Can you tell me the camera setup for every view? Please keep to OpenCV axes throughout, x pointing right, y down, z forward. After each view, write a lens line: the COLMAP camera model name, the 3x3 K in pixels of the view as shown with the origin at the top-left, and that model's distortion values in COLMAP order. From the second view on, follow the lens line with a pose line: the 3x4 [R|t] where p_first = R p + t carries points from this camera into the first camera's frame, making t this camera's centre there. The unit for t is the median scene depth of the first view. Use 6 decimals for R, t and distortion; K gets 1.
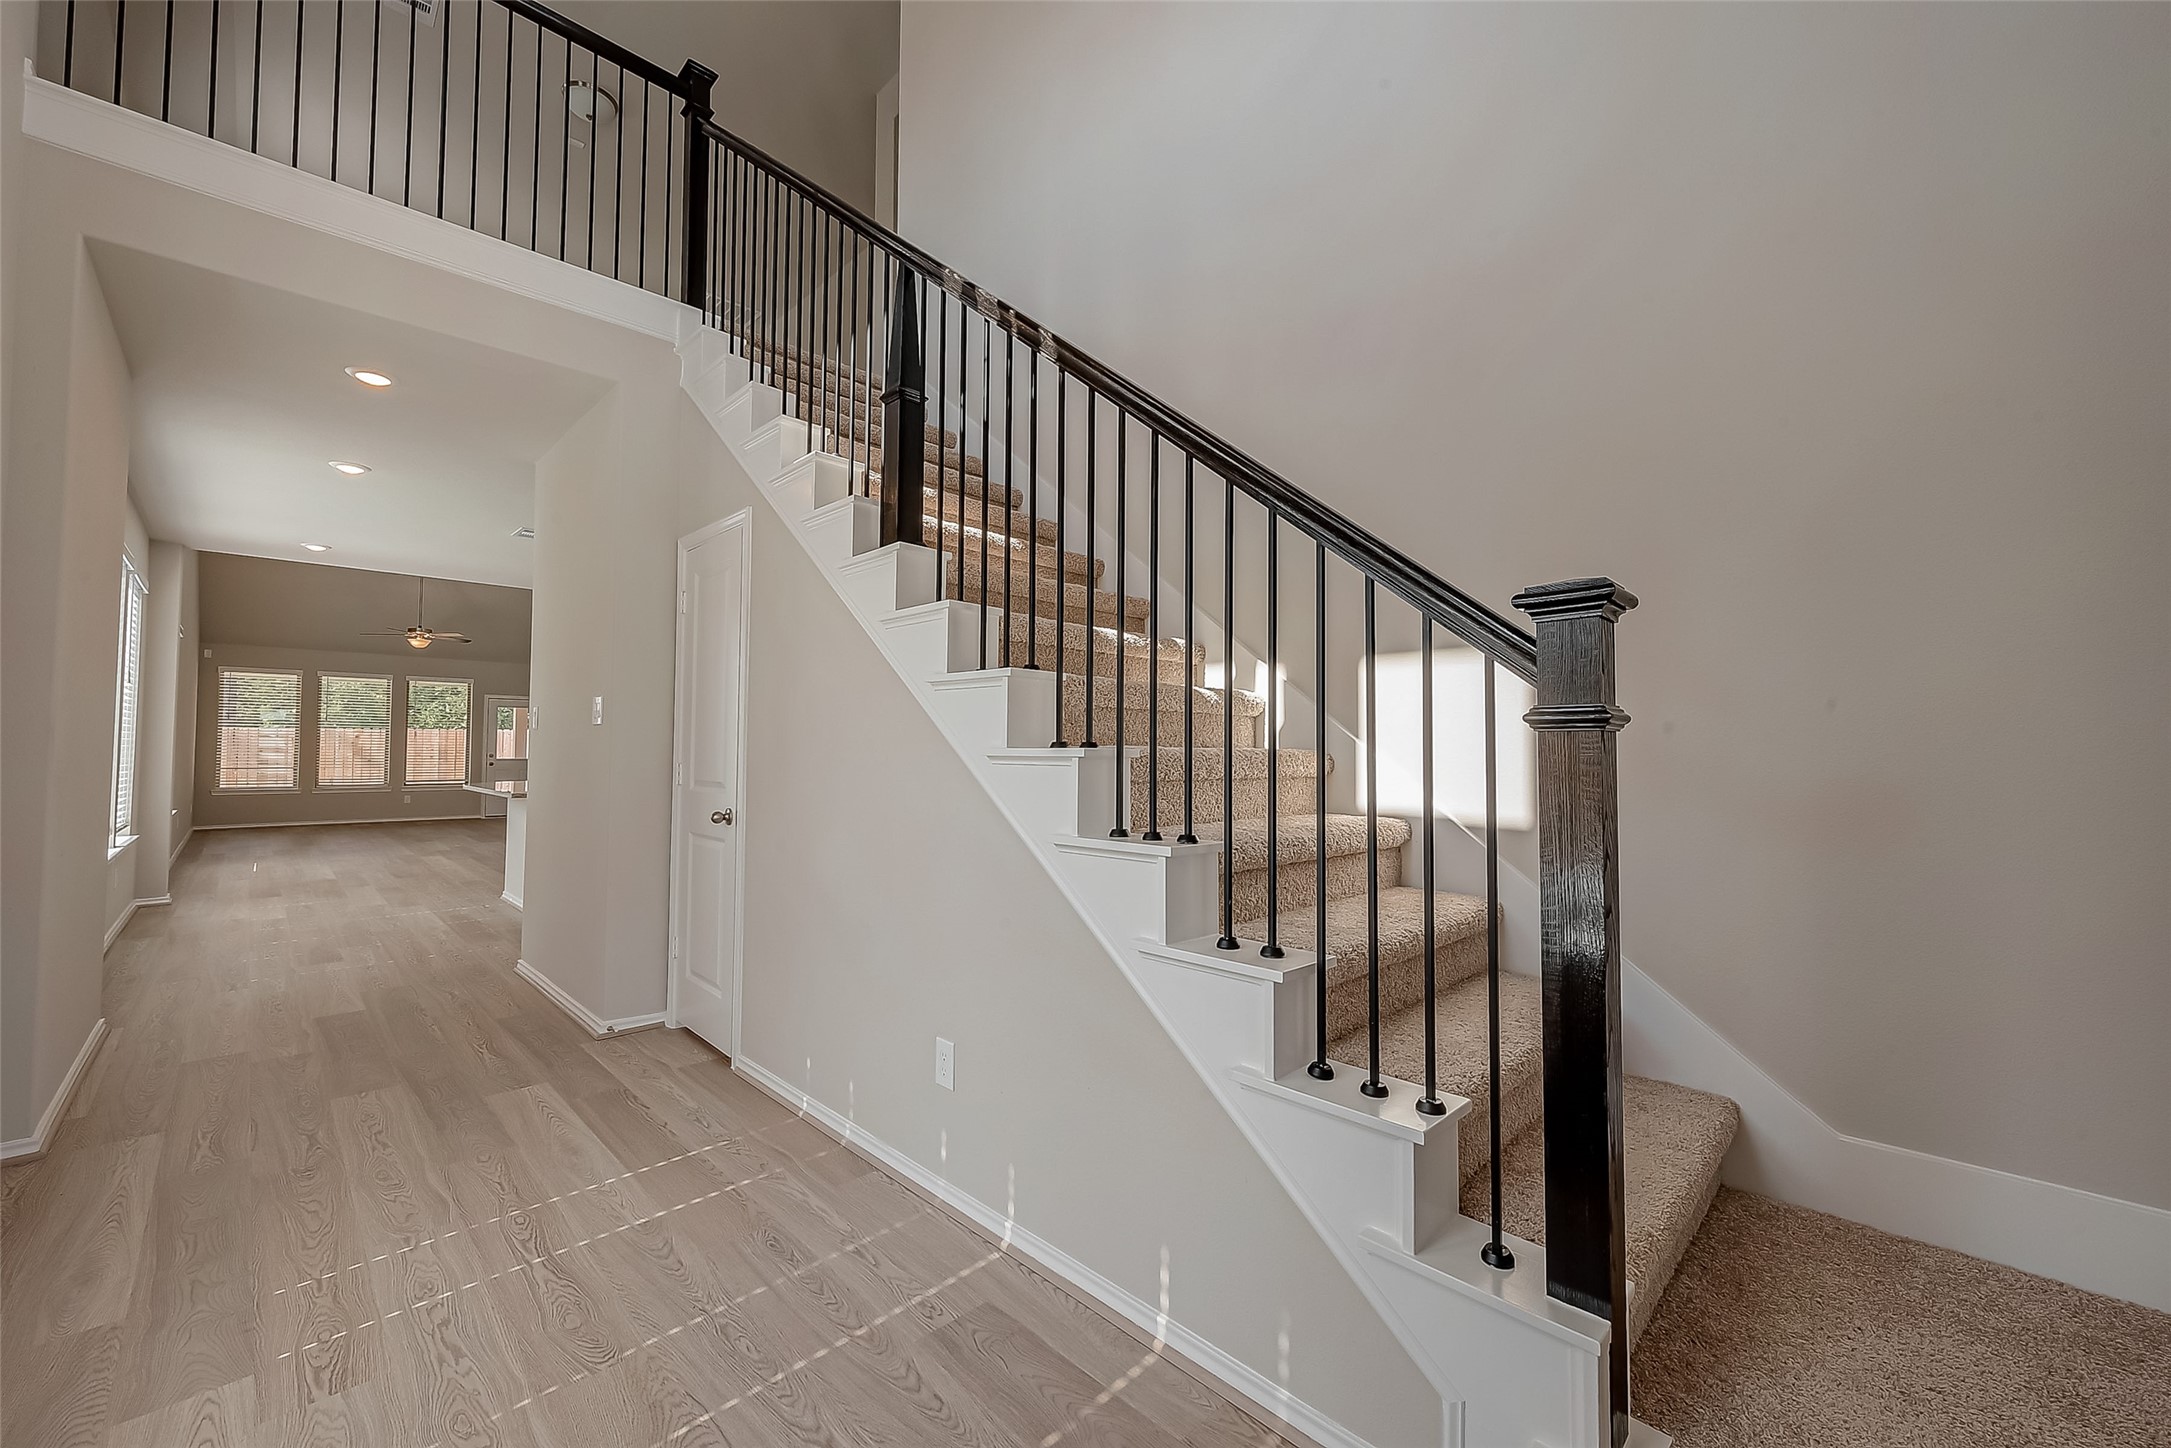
lens RADIAL K [[856.7, 0, 1085.9], [0, 856.7, 719.4], [0, 0, 1]] dist [-0.004118, 0.000399]
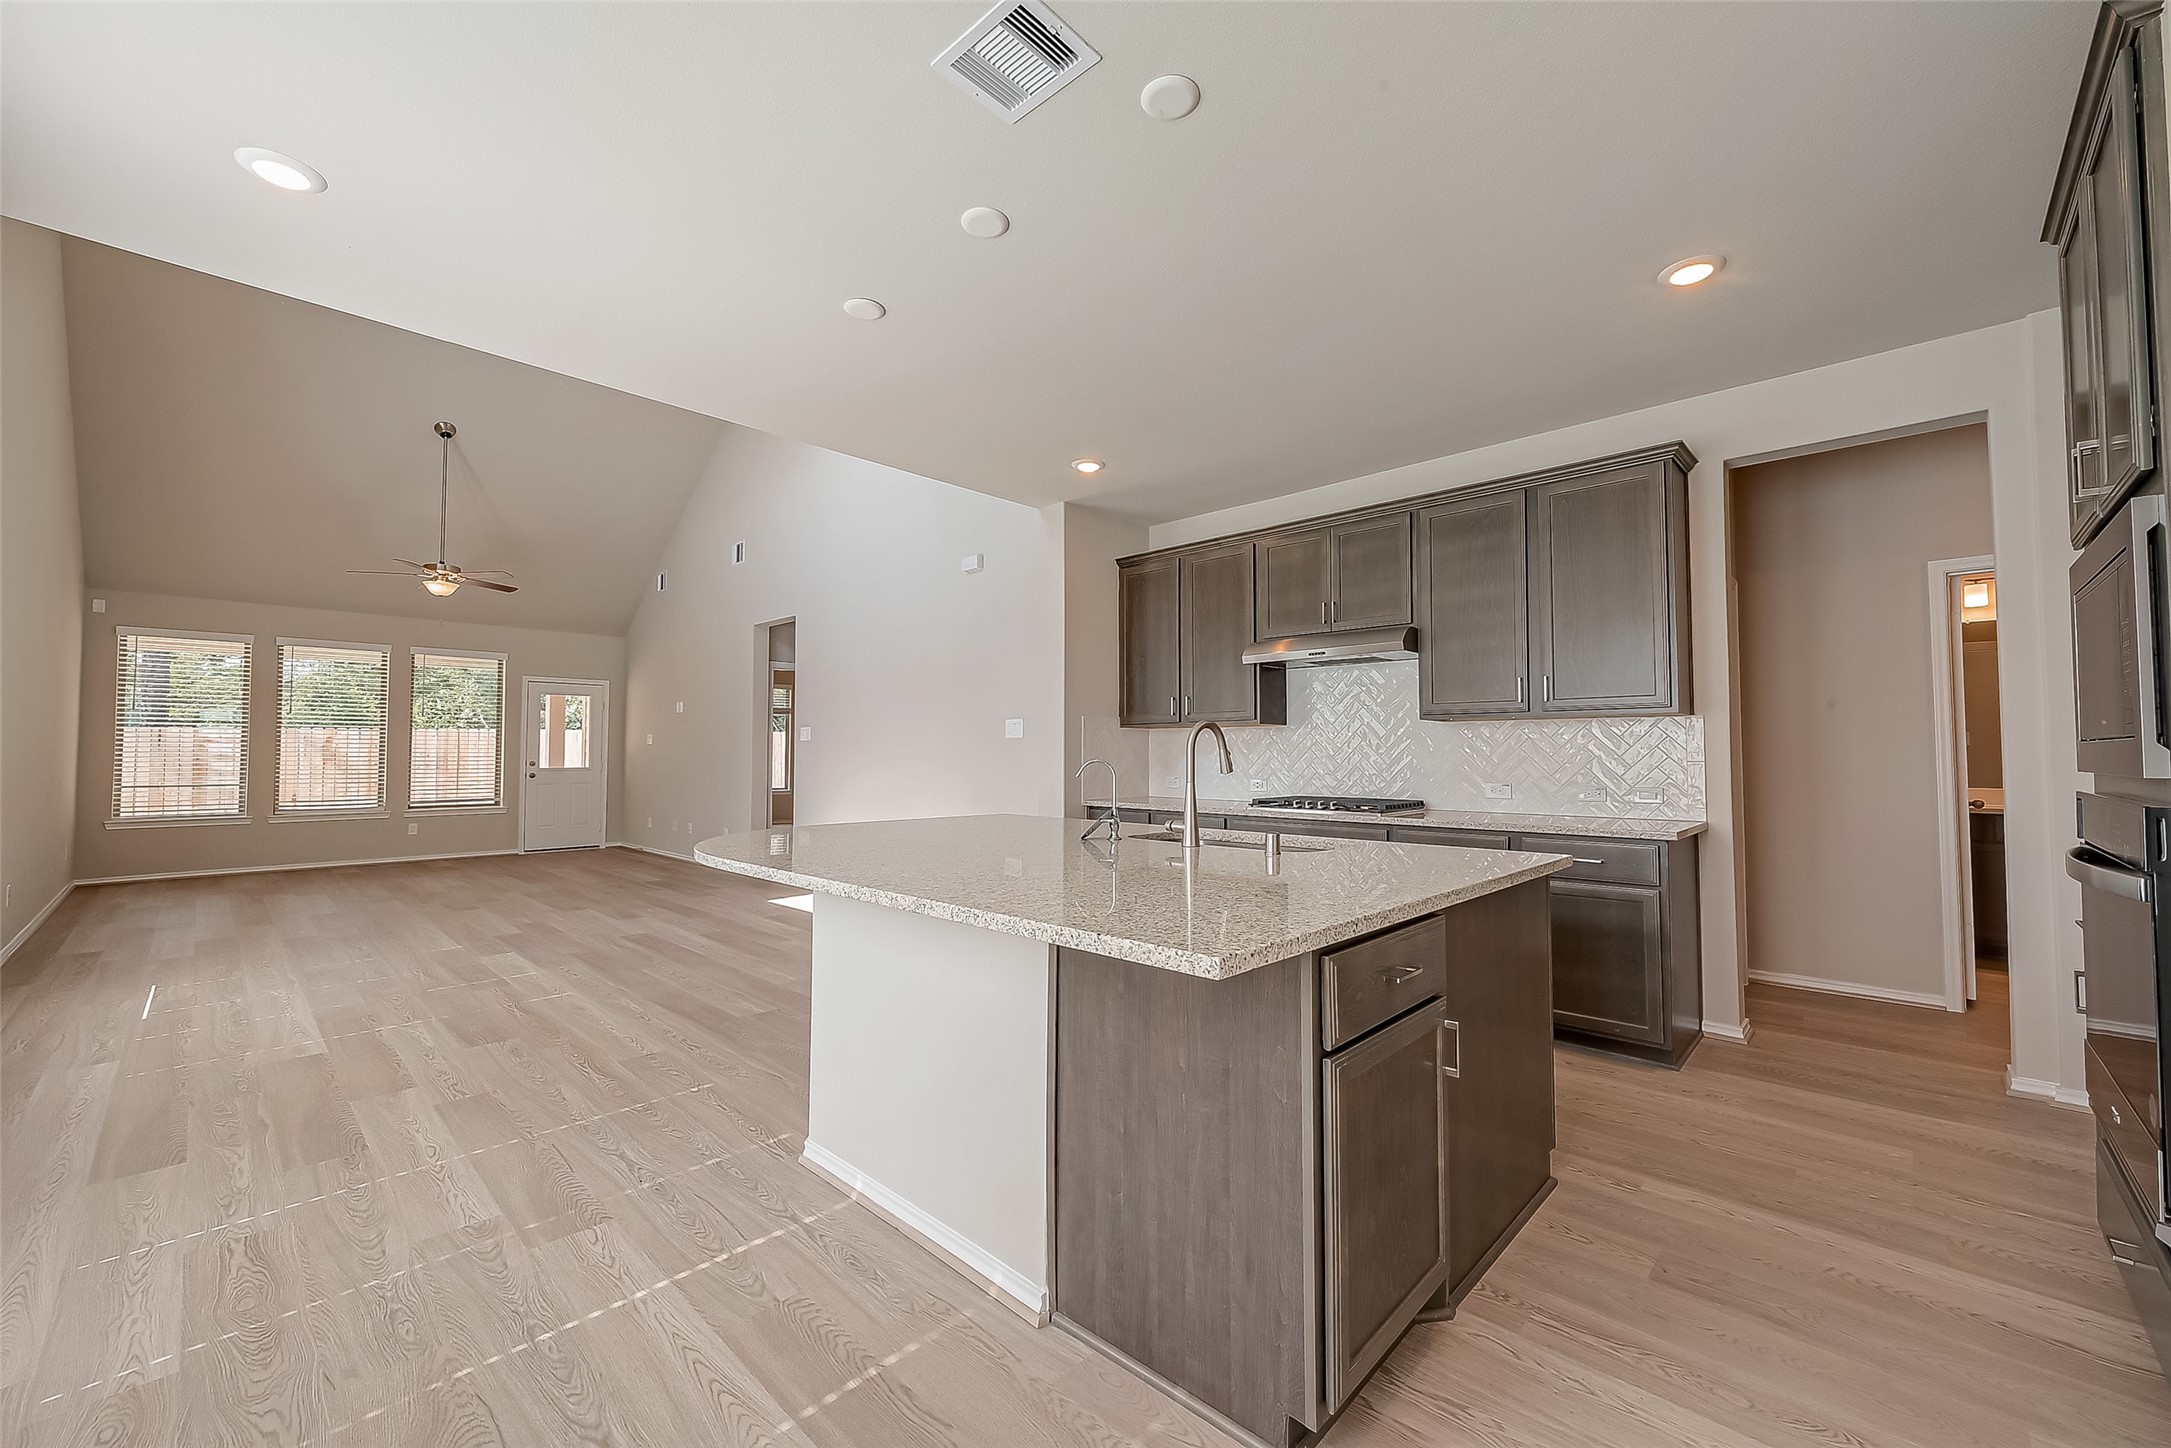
lens RADIAL K [[856.7, 0, 1085.9], [0, 856.7, 714.6], [0, 0, 1]] dist [-0.004118, 0.000399]
pose [[0.999612, -0.006810, 0.027014, -0.278222], [0.006998, 0.999952, -0.006884, 0.011385], [-0.026966, 0.007070, 0.999611, 0.307628]]
